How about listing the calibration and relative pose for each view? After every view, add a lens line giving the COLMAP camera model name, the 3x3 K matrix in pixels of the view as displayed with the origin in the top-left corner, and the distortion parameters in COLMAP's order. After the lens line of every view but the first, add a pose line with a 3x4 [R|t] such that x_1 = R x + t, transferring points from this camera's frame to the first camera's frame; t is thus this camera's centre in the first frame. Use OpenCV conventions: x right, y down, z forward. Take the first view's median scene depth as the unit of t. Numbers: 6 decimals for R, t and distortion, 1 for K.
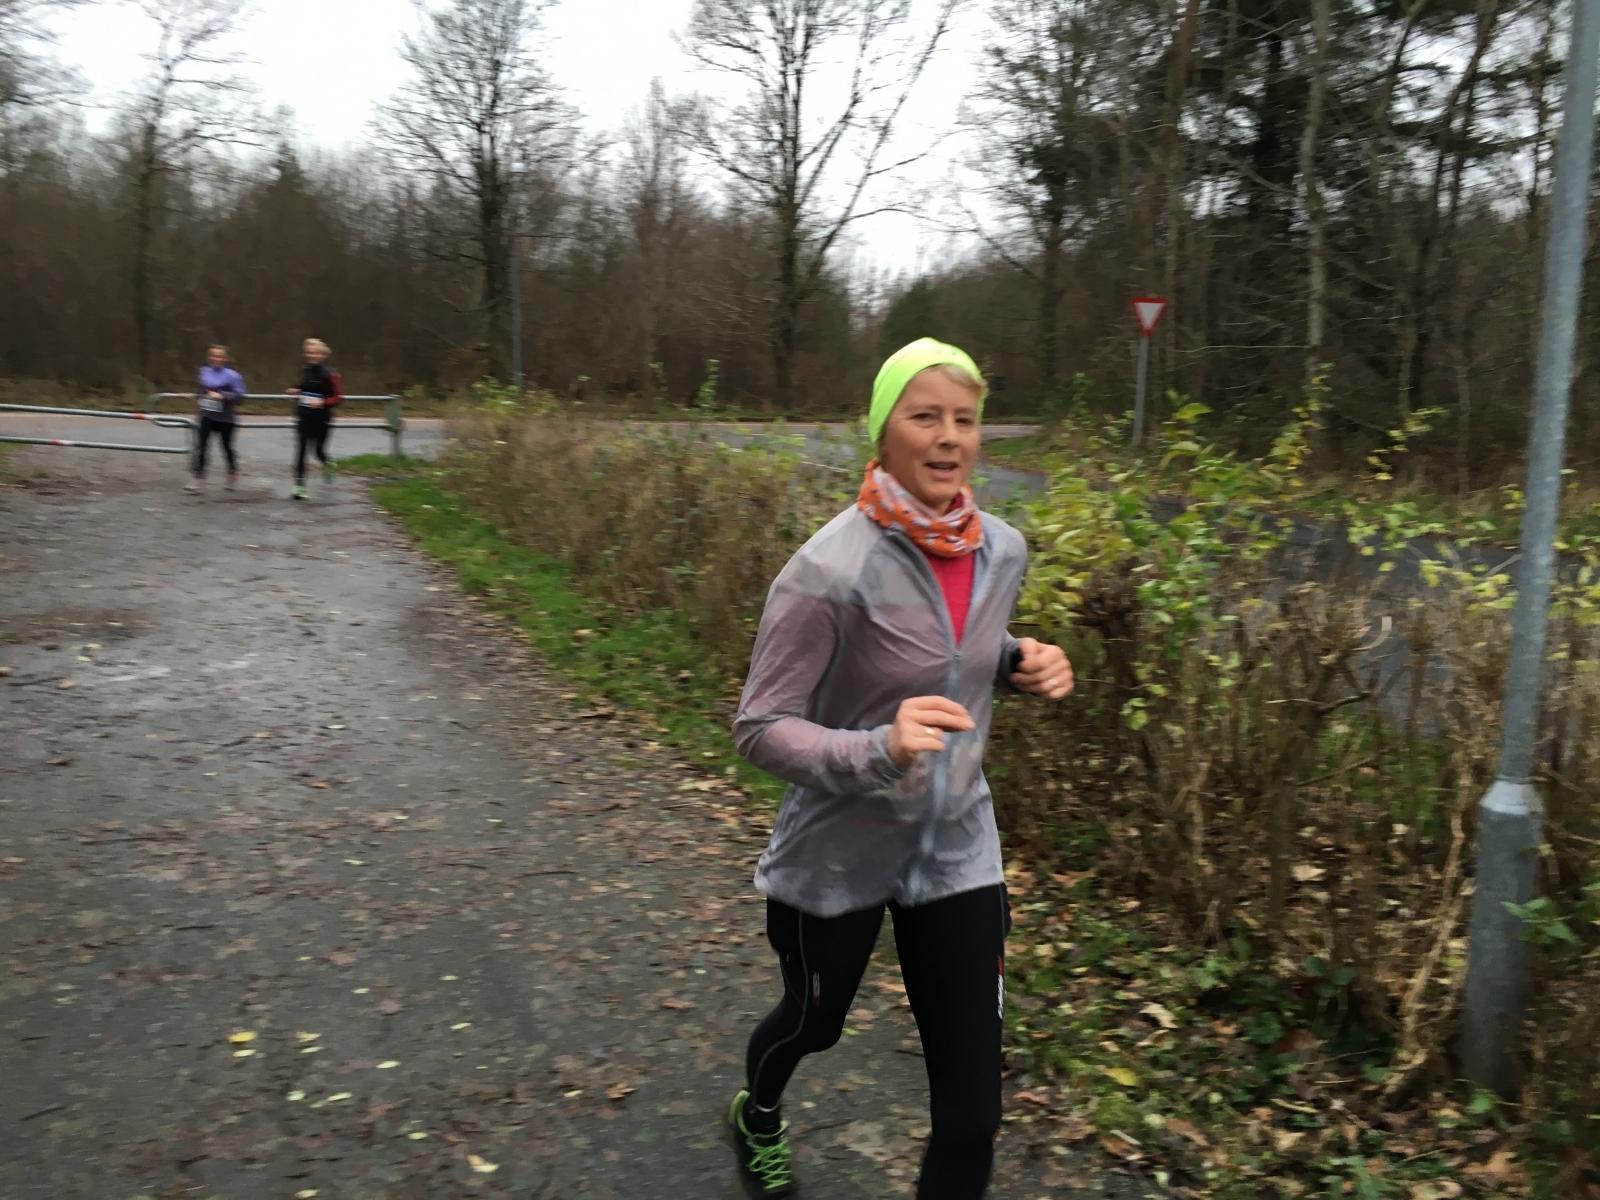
lens RADIAL K [[1368.7, 0, 801.2], [0, 1368.7, 546.3], [0, 0, 1]] dist [0.087586, -0.090834]
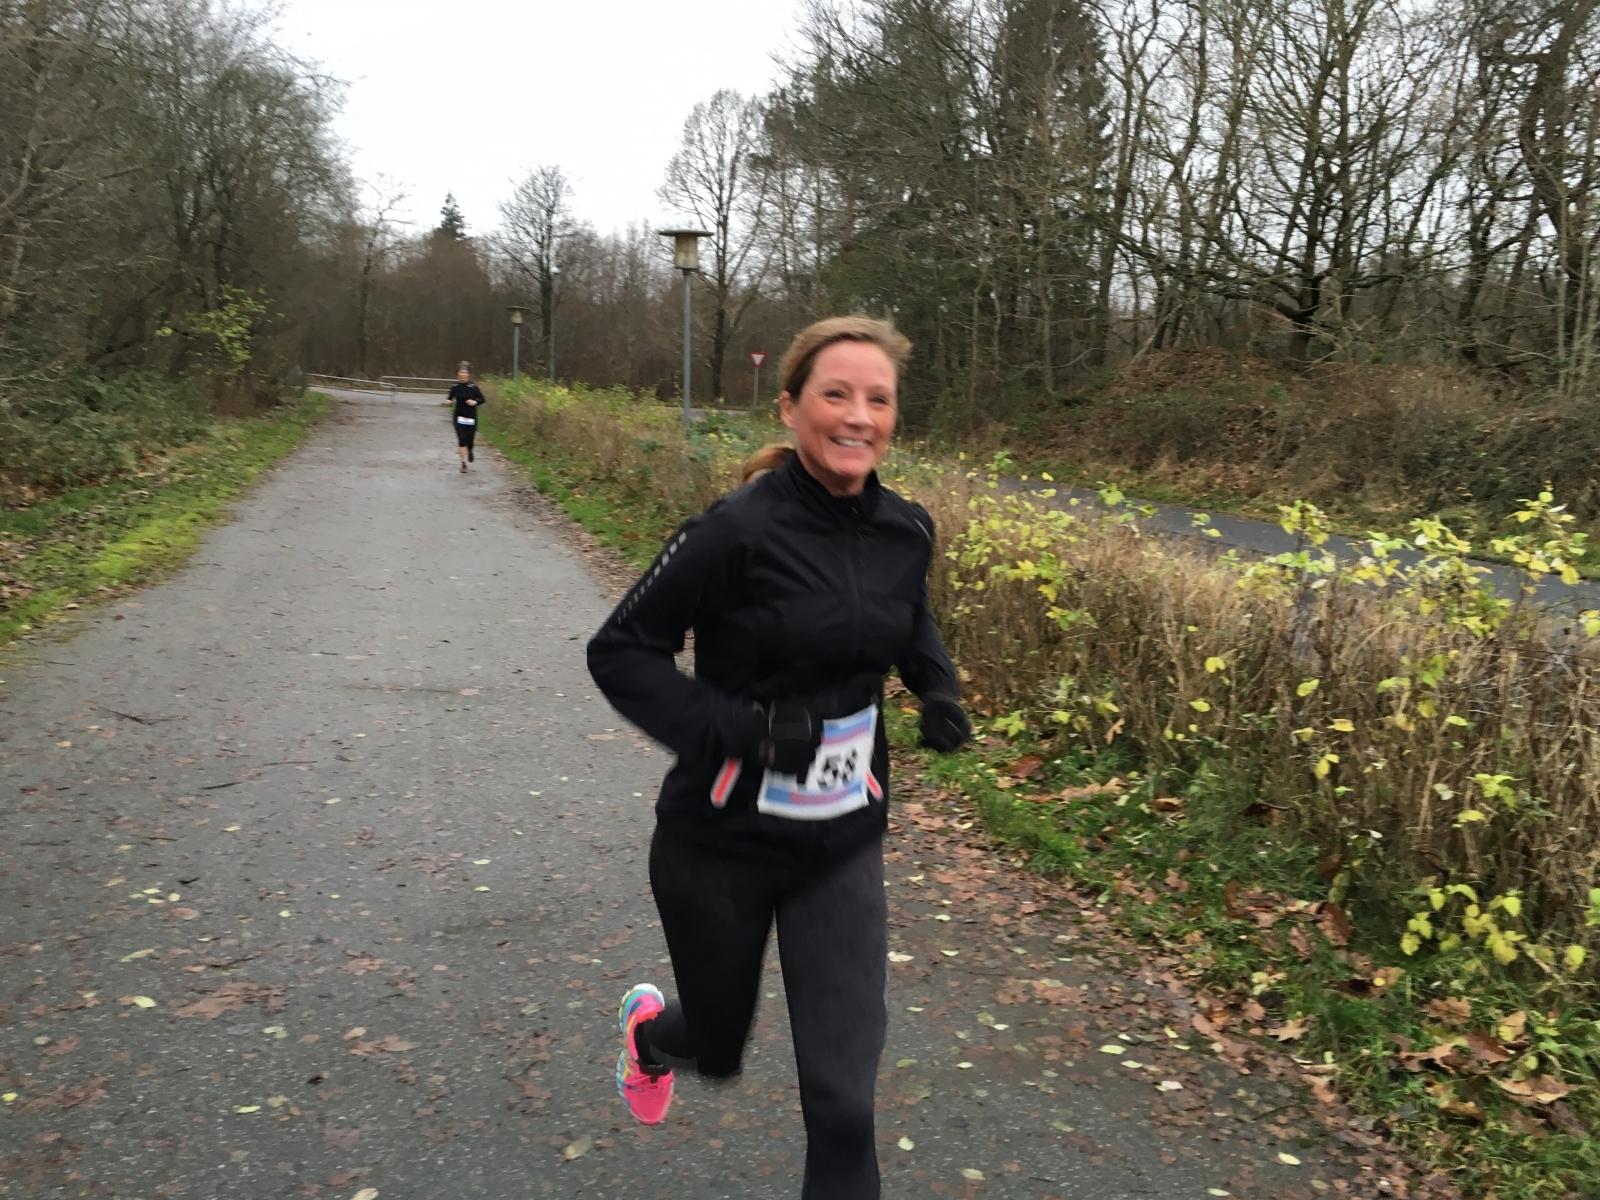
lens RADIAL K [[1362.4, 0, 807.0], [0, 1362.4, 568.4], [0, 0, 1]] dist [0.083192, -0.086724]
pose [[0.994313, 0.045489, -0.096291, 0.884776], [-0.045362, 0.998964, 0.003513, 0.298867], [0.096351, 0.000875, 0.995347, -2.200853]]
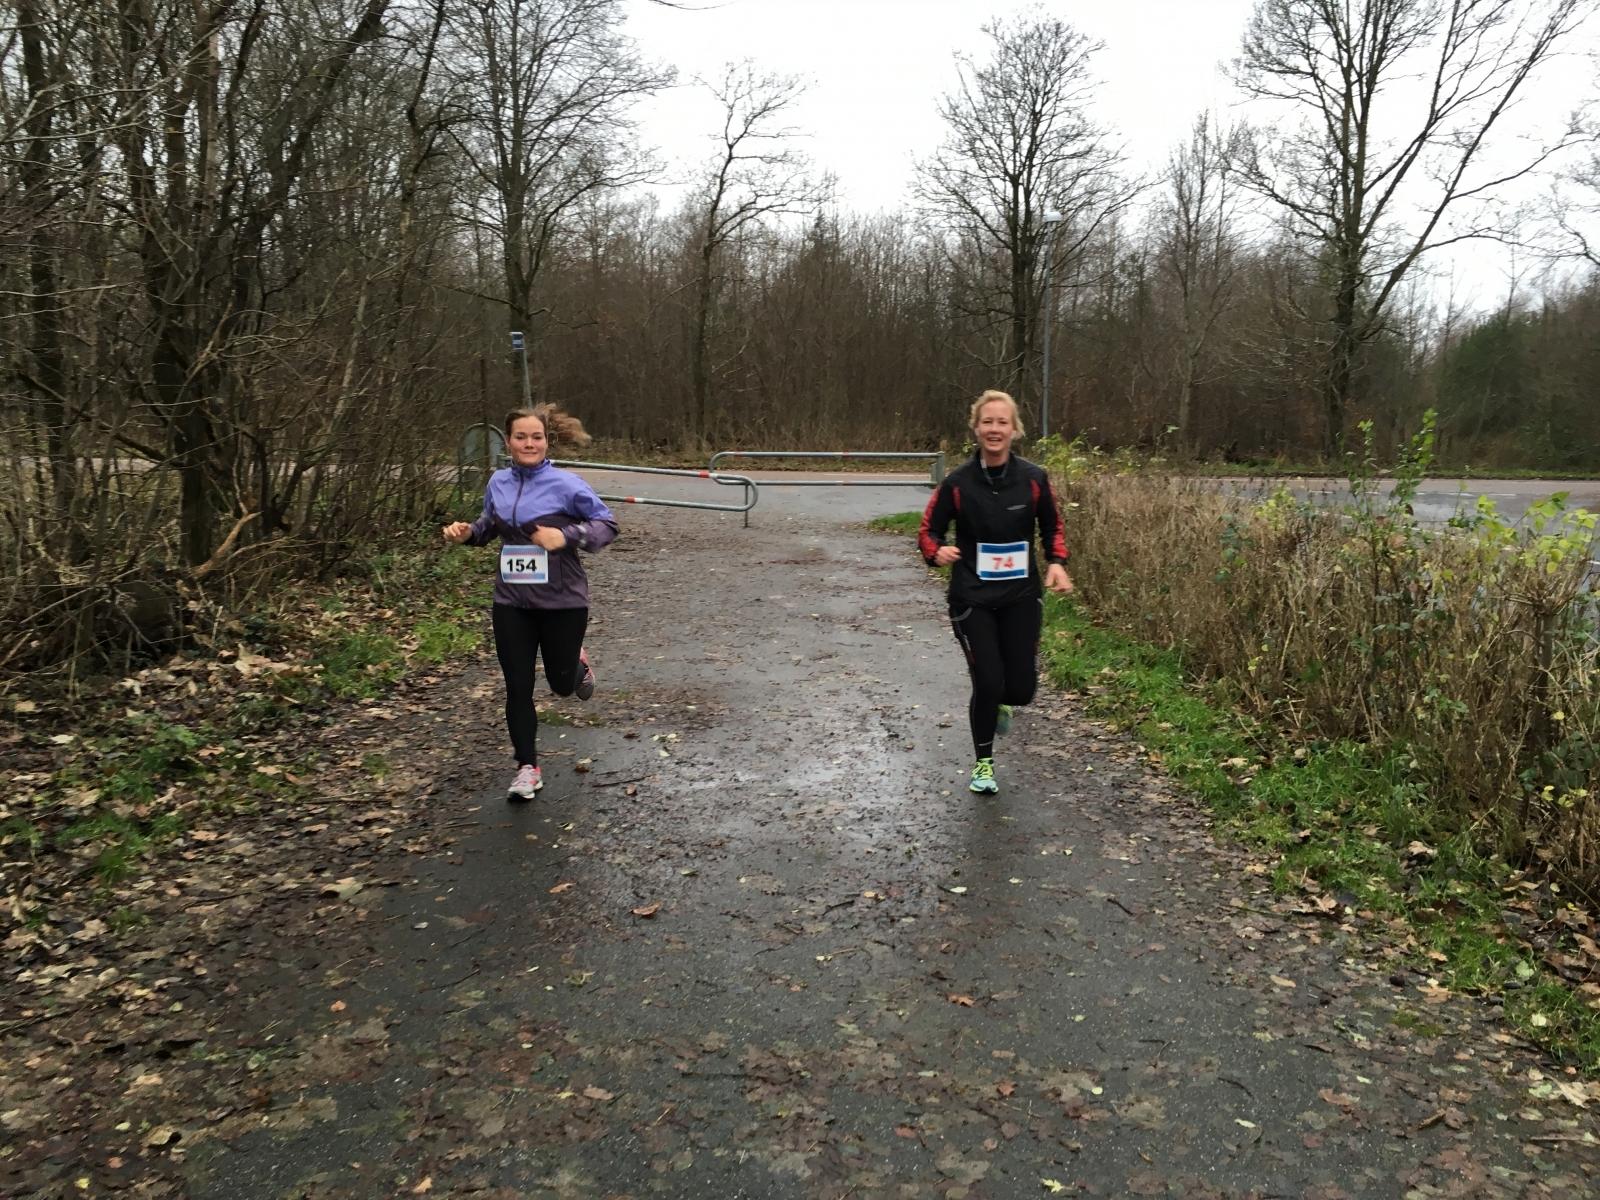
lens RADIAL K [[1362.4, 0, 807.0], [0, 1362.4, 568.4], [0, 0, 1]] dist [0.083192, -0.086724]
pose [[0.937862, 0.029692, -0.345735, -0.069574], [-0.037589, 0.999163, -0.016157, -0.013804], [0.344965, 0.028149, 0.938193, 0.111858]]
